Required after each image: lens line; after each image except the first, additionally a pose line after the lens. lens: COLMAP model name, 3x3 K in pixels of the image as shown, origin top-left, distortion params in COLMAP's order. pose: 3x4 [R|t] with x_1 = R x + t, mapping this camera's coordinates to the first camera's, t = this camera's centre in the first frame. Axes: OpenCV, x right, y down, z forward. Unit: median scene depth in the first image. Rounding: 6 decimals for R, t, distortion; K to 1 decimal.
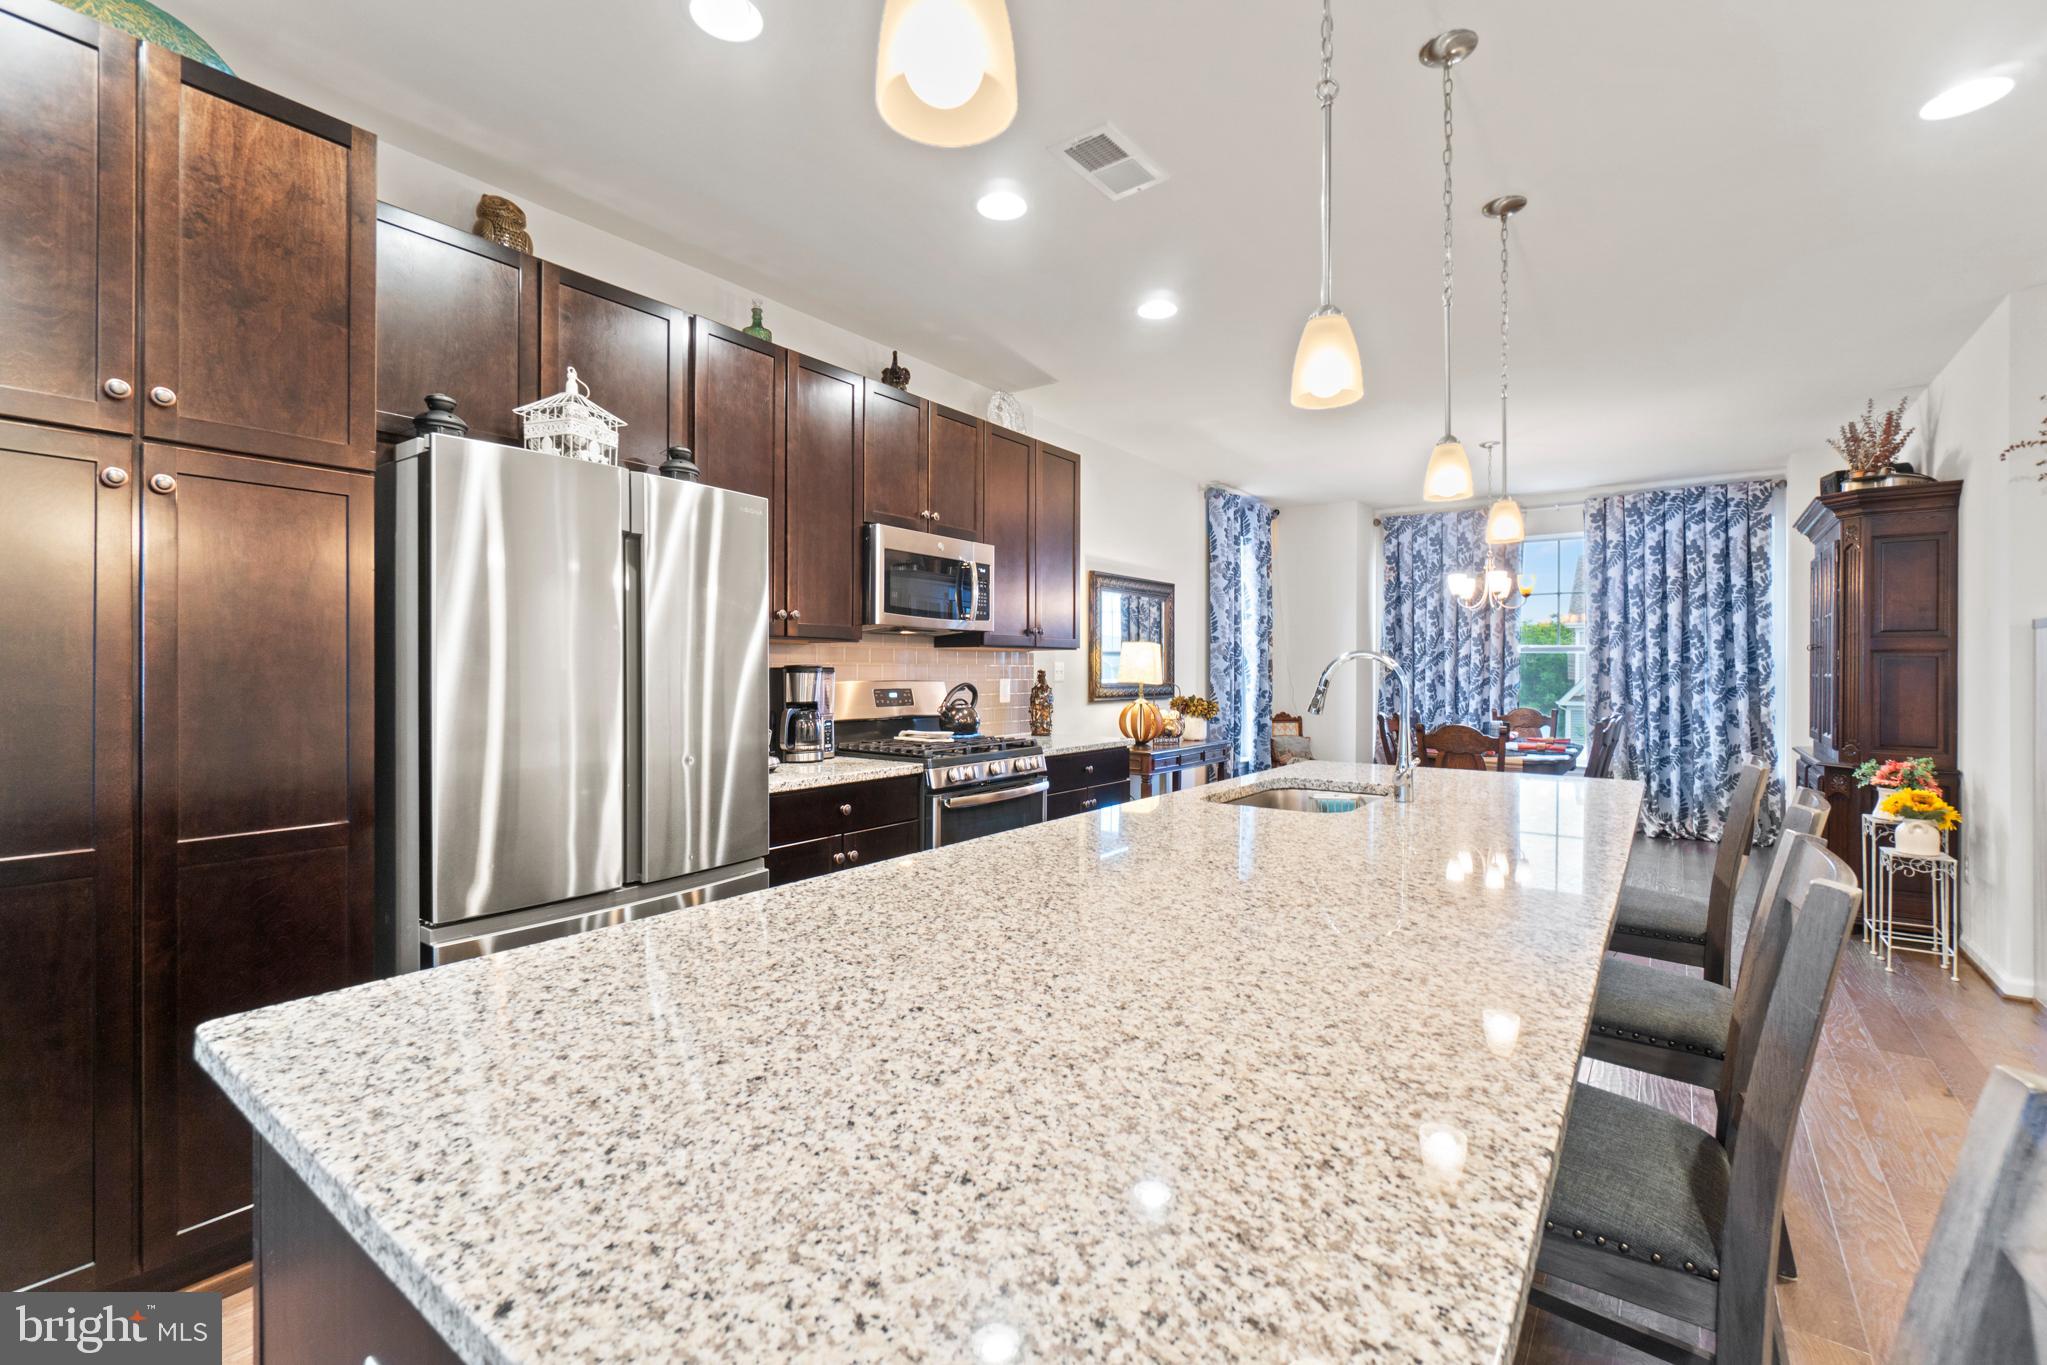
lens RADIAL K [[891.3, 0, 1020.3], [0, 891.3, 675.1], [0, 0, 1]] dist [-0.003368, 0.006793]
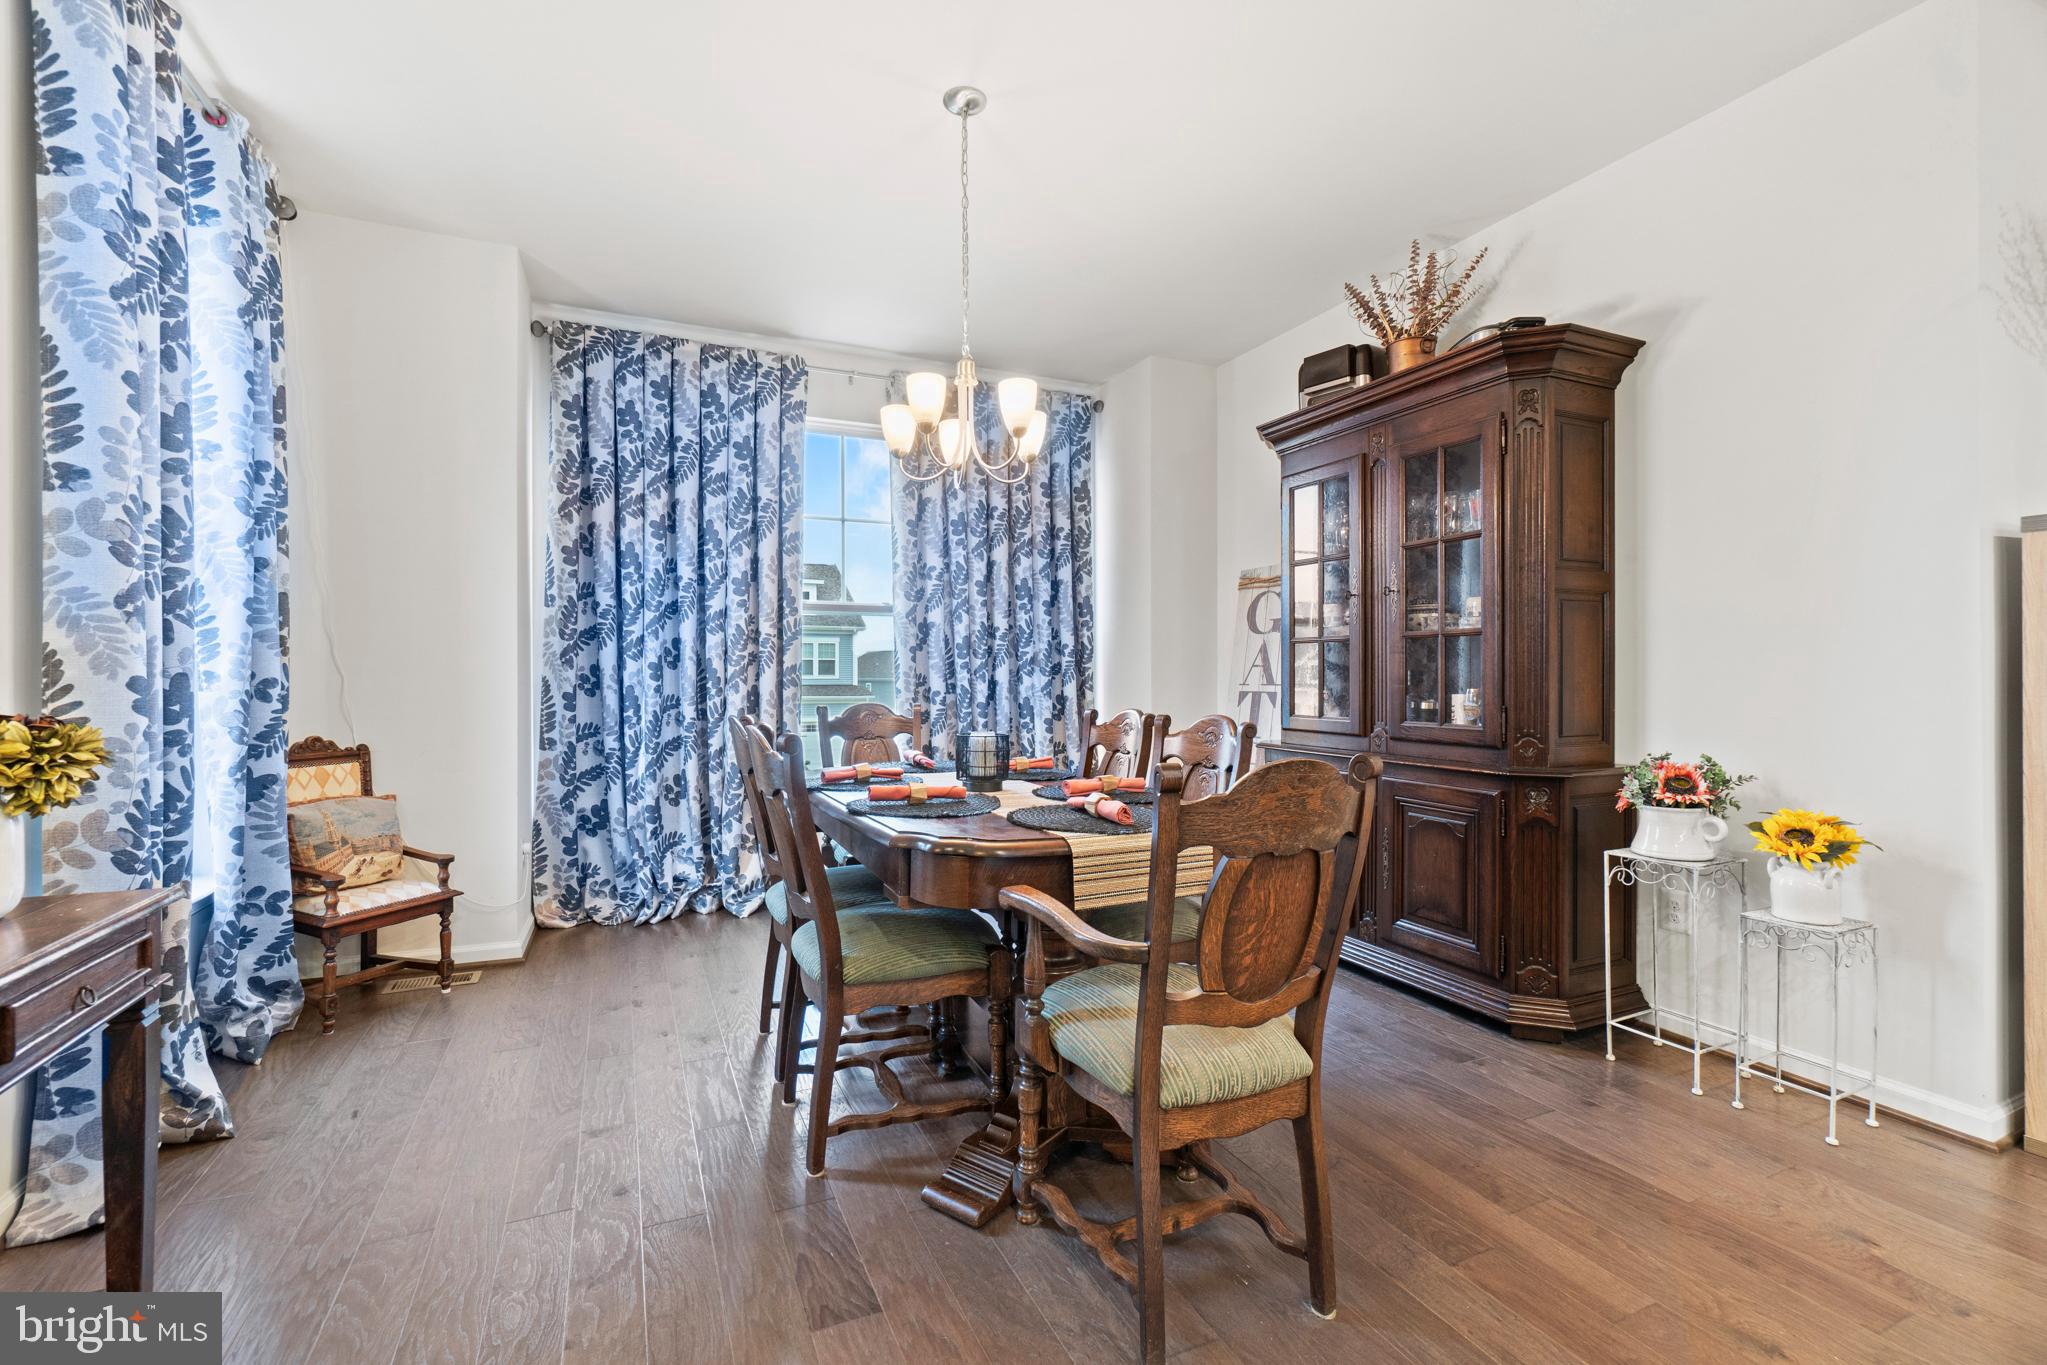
lens RADIAL K [[876.5, 0, 1007.4], [0, 876.5, 677.4], [0, 0, 1]] dist [-0.006364, -0.000093]
pose [[0.490401, -0.007233, 0.871467, 0.135666], [0.005854, 0.999970, 0.005005, 0.018622], [-0.871477, 0.002647, 0.490429, 0.656467]]
